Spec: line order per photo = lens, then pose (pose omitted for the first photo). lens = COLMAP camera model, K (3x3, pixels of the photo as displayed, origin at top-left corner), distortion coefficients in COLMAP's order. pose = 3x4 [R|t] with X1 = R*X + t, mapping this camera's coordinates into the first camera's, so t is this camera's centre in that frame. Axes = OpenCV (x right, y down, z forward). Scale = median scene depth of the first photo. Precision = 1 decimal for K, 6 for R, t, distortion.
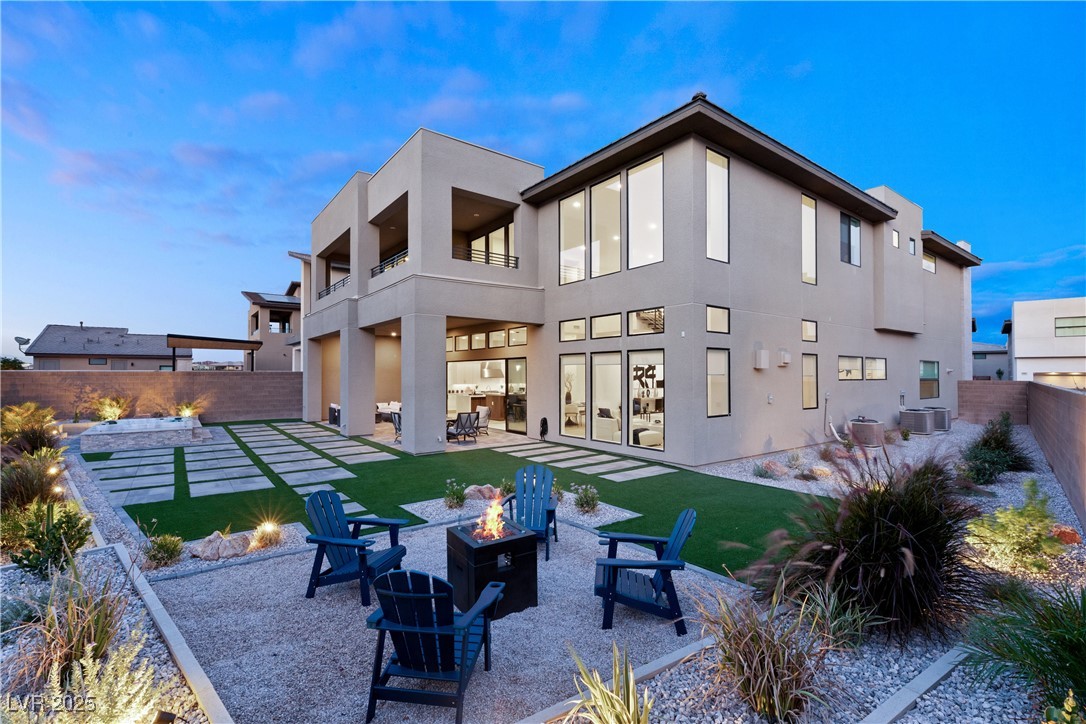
lens RADIAL K [[488.3, 0, 545.5], [0, 488.3, 365.0], [0, 0, 1]] dist [0.000300, 0.000123]
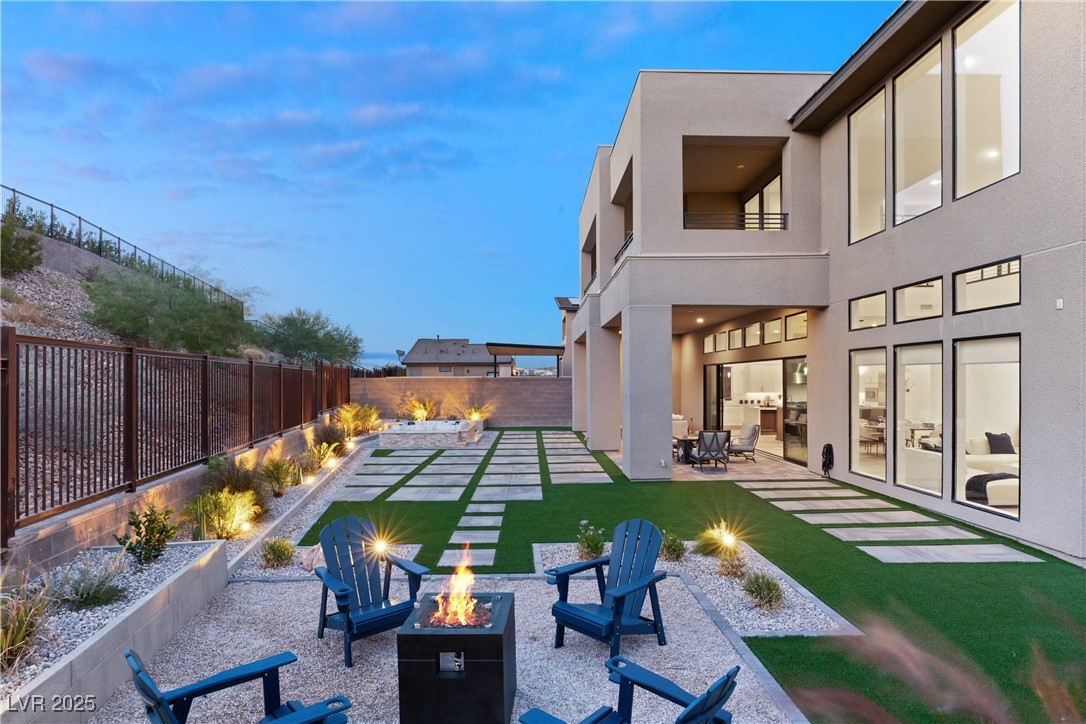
lens RADIAL K [[567.1, 0, 543.9], [0, 567.1, 380.1], [0, 0, 1]] dist [-0.002803, -0.000570]
pose [[0.811653, -0.001585, -0.584138, 0.135690], [0.013621, 0.999776, 0.016214, 0.001135], [0.583981, -0.021116, 0.811493, 0.130405]]
